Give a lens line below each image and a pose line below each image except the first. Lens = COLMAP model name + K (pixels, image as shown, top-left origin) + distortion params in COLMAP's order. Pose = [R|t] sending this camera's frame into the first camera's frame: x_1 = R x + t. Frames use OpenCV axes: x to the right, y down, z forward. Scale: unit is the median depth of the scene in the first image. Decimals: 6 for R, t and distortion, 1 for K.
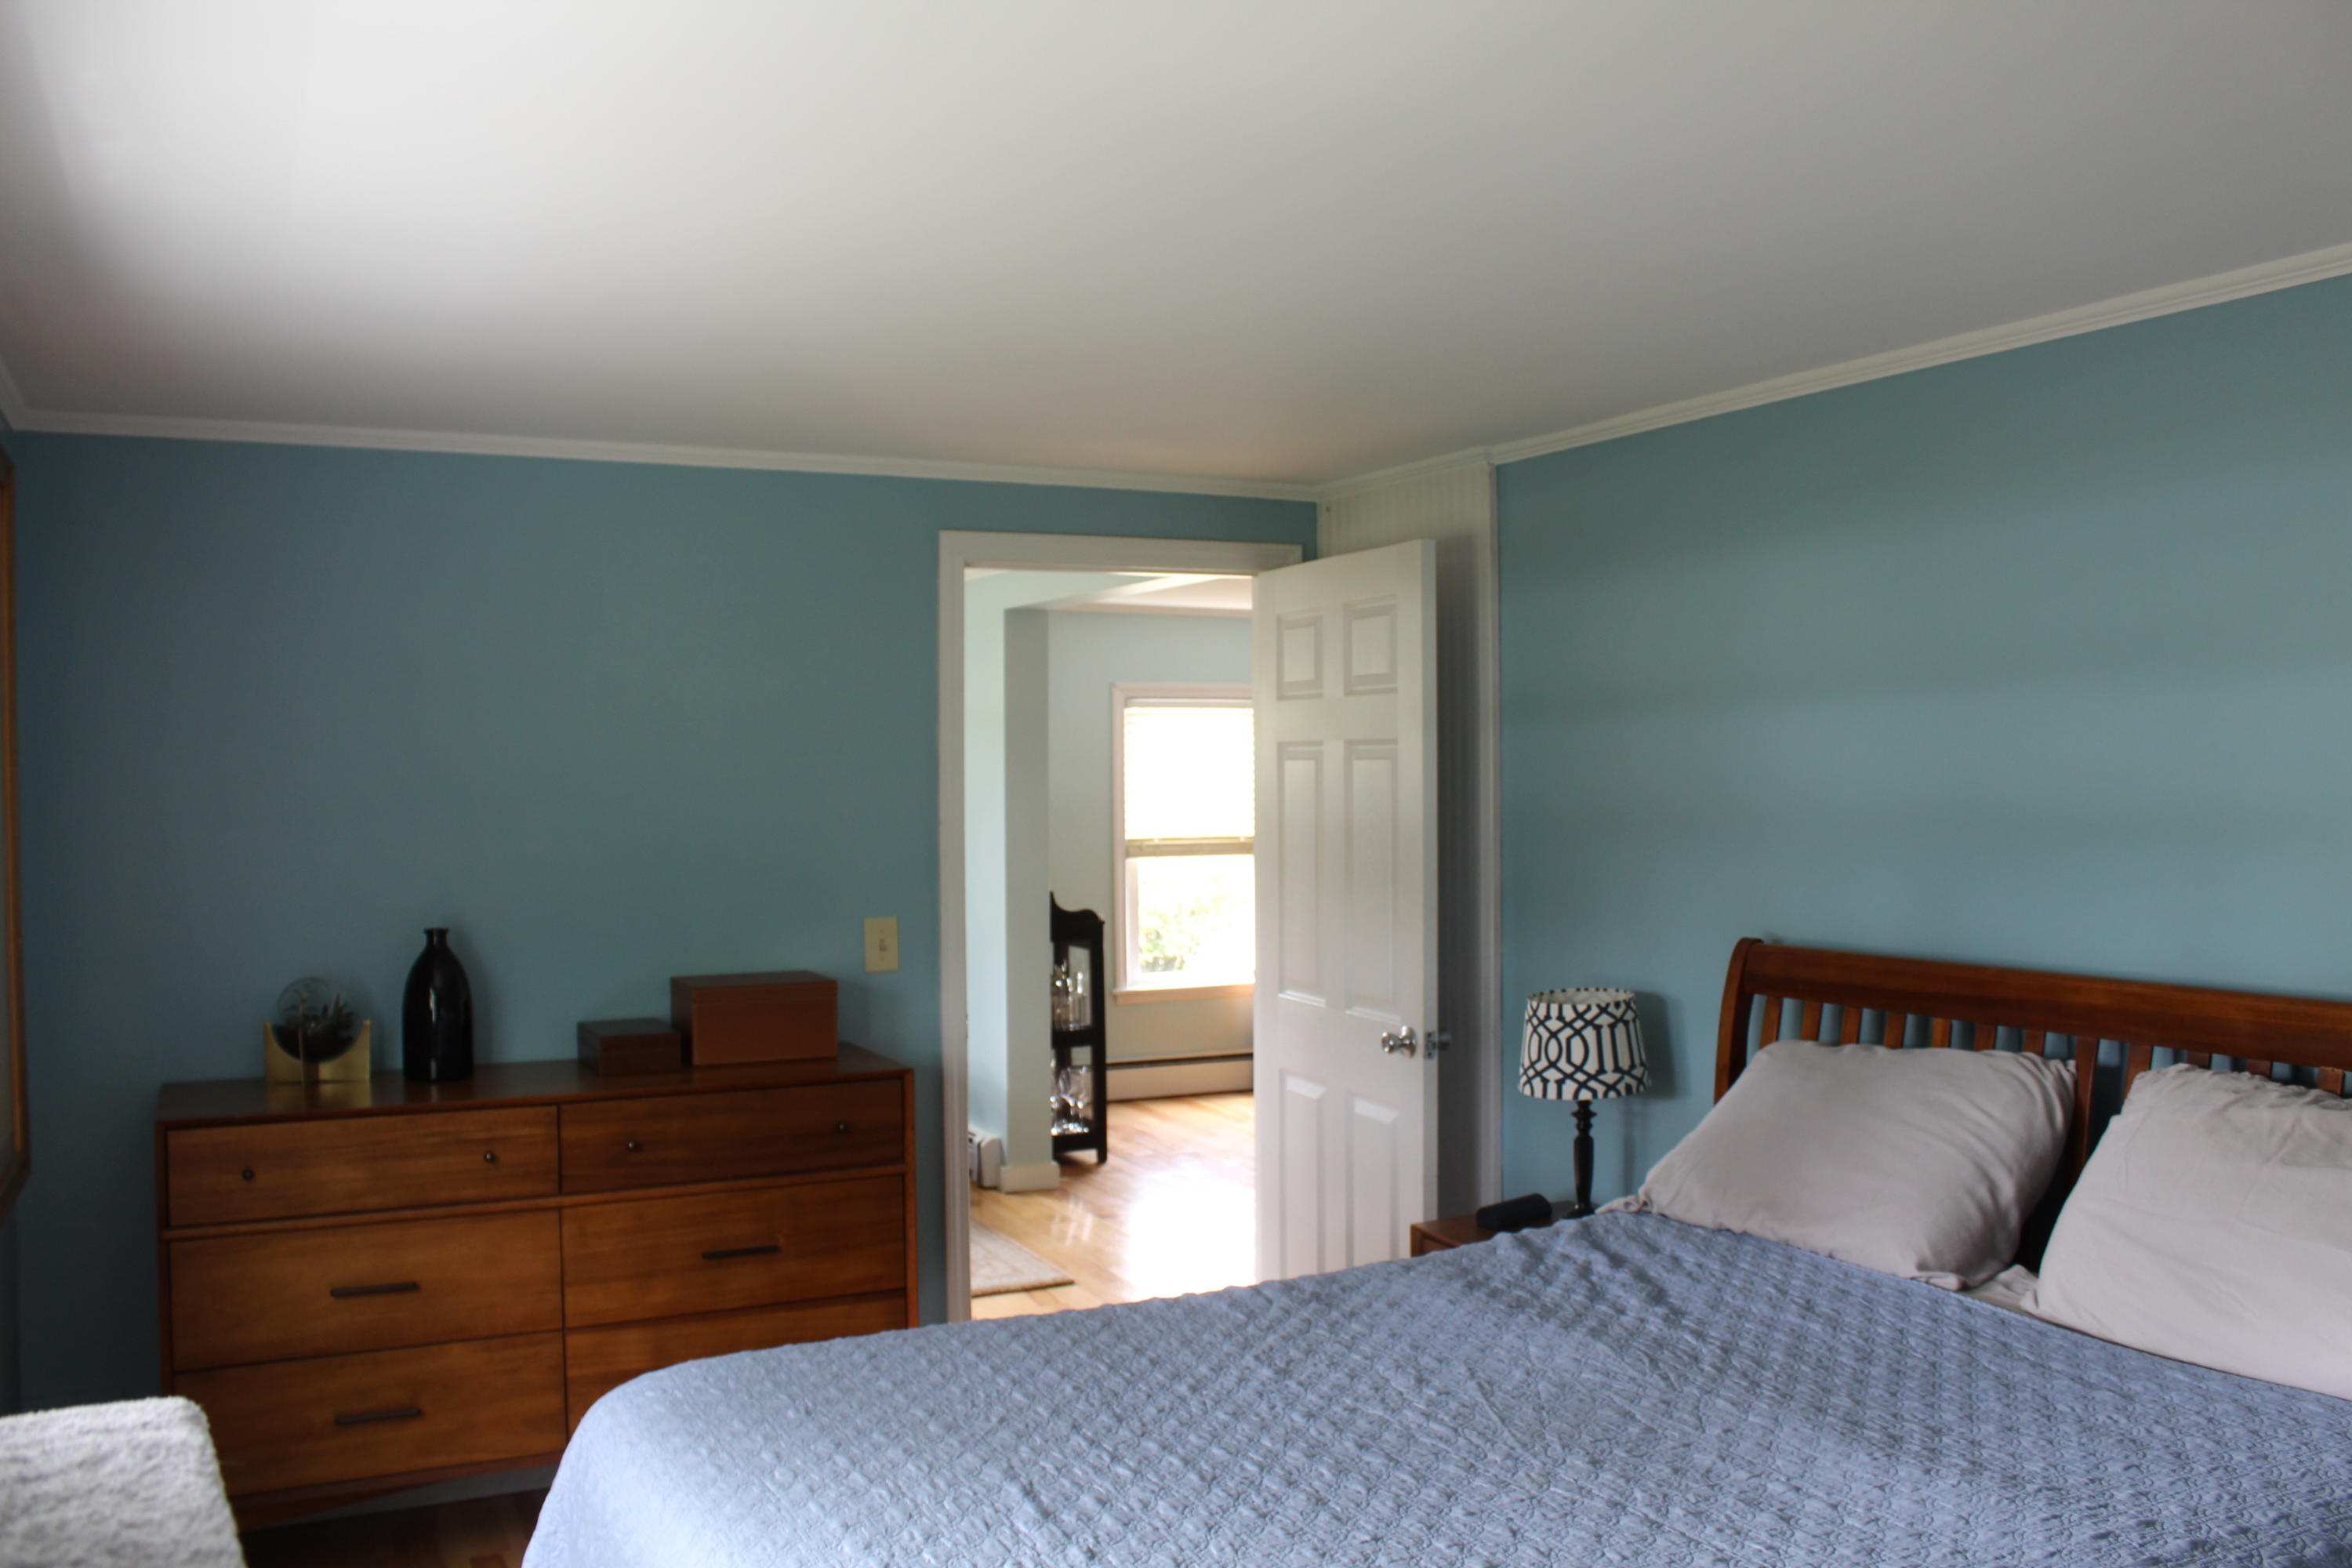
lens RADIAL K [[2013.8, 0, 1172.8], [0, 2013.8, 786.2], [0, 0, 1]] dist [-0.091648, 0.024173]
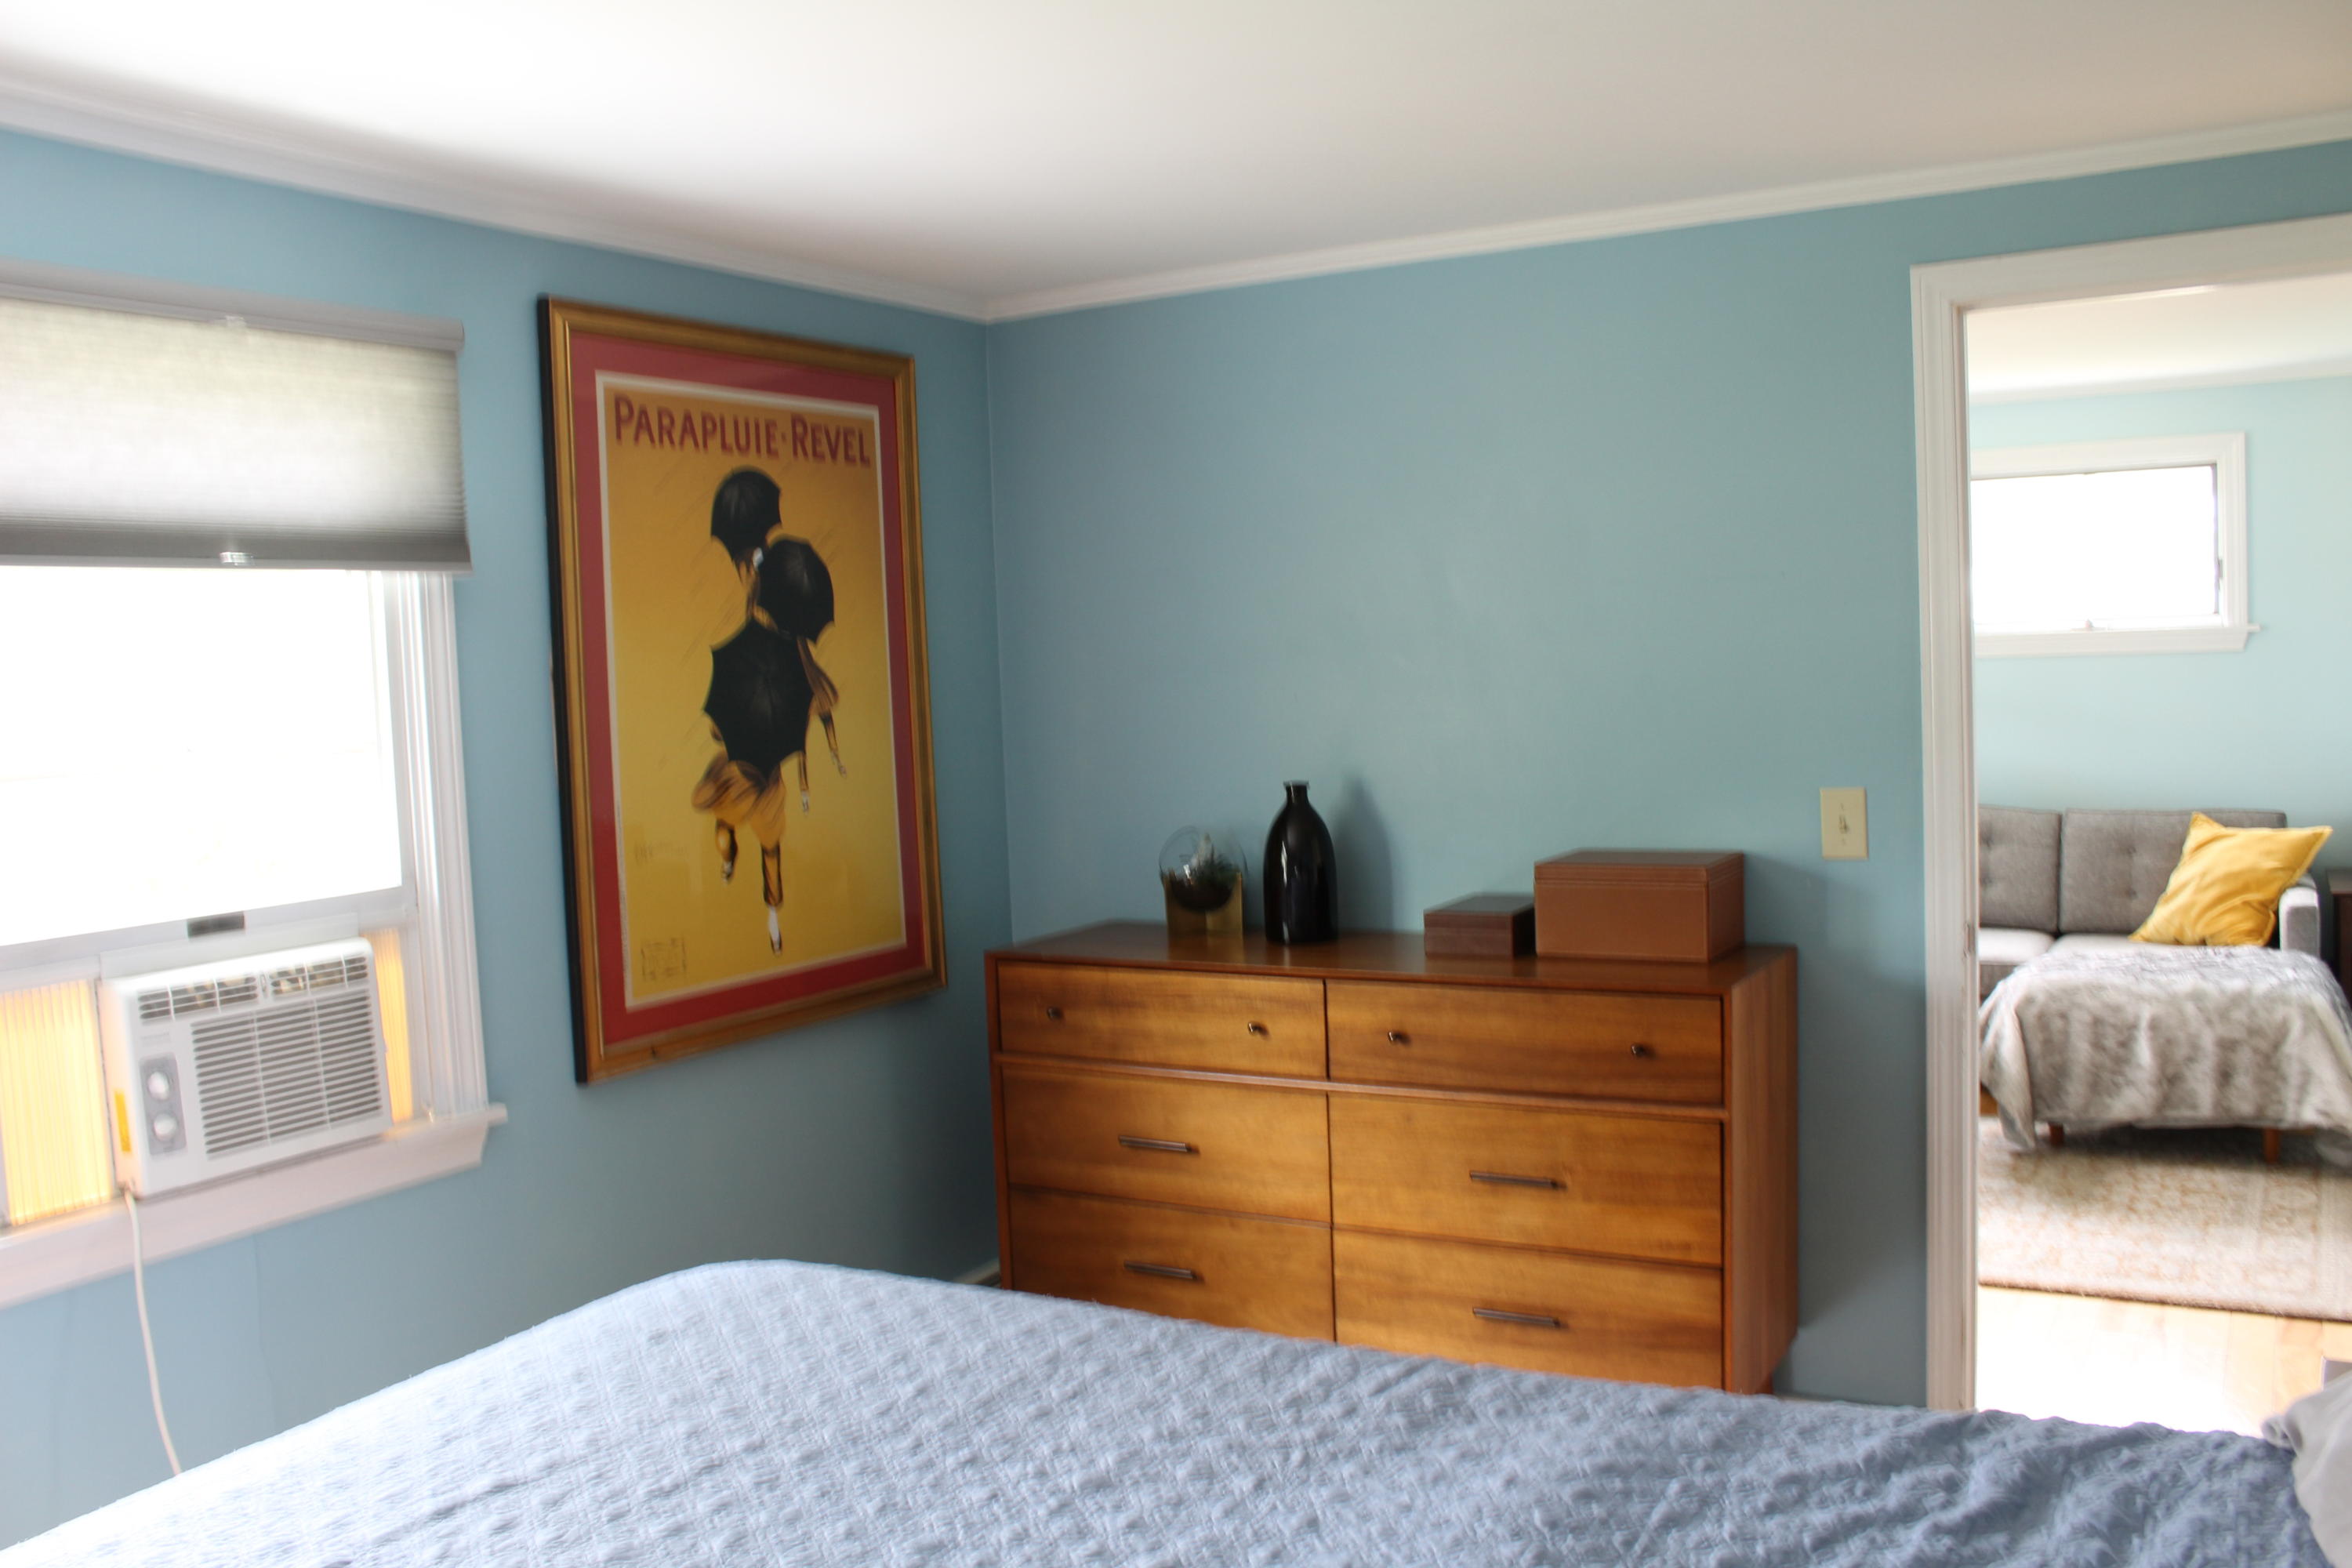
lens RADIAL K [[2013.8, 0, 1177.1], [0, 2013.8, 775.2], [0, 0, 1]] dist [-0.091648, 0.024173]
pose [[0.560231, 0.036536, -0.827530, 0.397311], [0.027973, 0.997622, 0.062983, 0.005512], [0.827864, -0.058434, 0.557877, 0.421214]]
